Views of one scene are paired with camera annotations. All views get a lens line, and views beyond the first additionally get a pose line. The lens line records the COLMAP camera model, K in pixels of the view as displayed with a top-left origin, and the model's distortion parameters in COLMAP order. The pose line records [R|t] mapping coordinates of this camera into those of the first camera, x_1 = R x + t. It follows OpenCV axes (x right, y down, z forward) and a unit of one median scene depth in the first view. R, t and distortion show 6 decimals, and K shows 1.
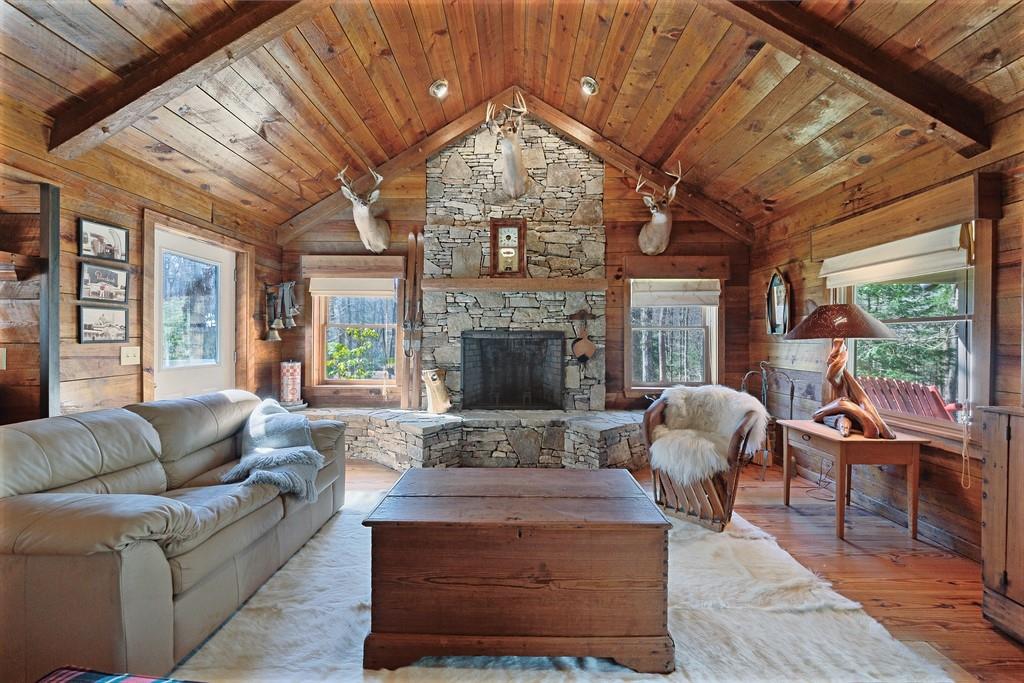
lens RADIAL K [[367.7, 0, 508.3], [0, 367.7, 338.7], [0, 0, 1]] dist [-0.004796, -0.000676]
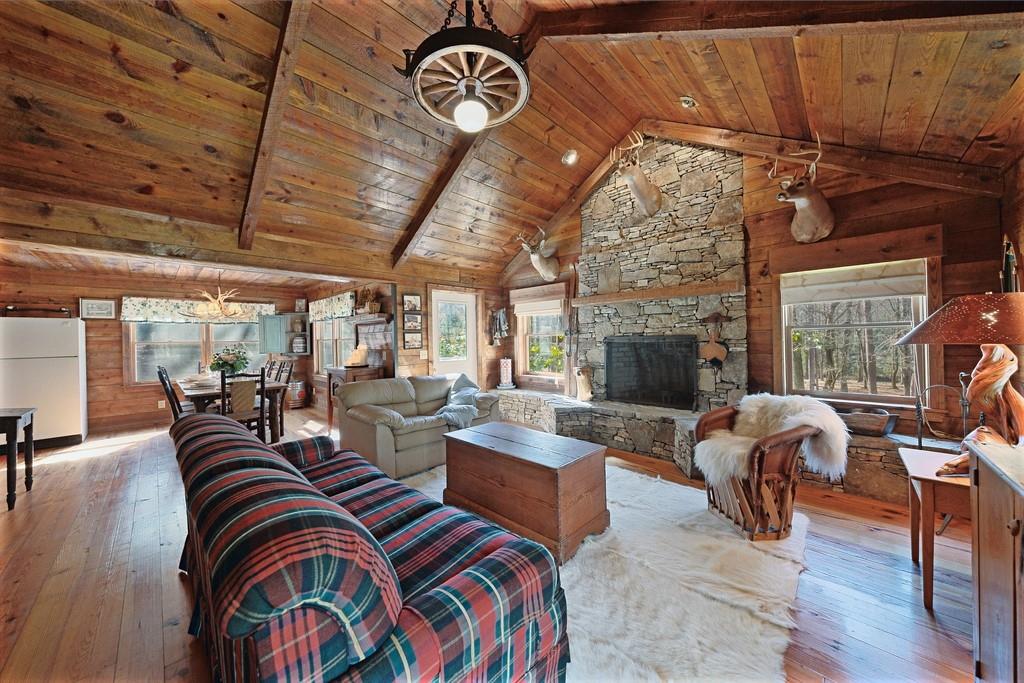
lens RADIAL K [[344.7, 0, 506.7], [0, 344.7, 338.8], [0, 0, 1]] dist [-0.000099, 0.000147]
pose [[0.723941, -0.019417, -0.689589, 0.435722], [0.022393, 0.999738, -0.004641, -0.016548], [0.689499, -0.012082, 0.724186, -0.067727]]
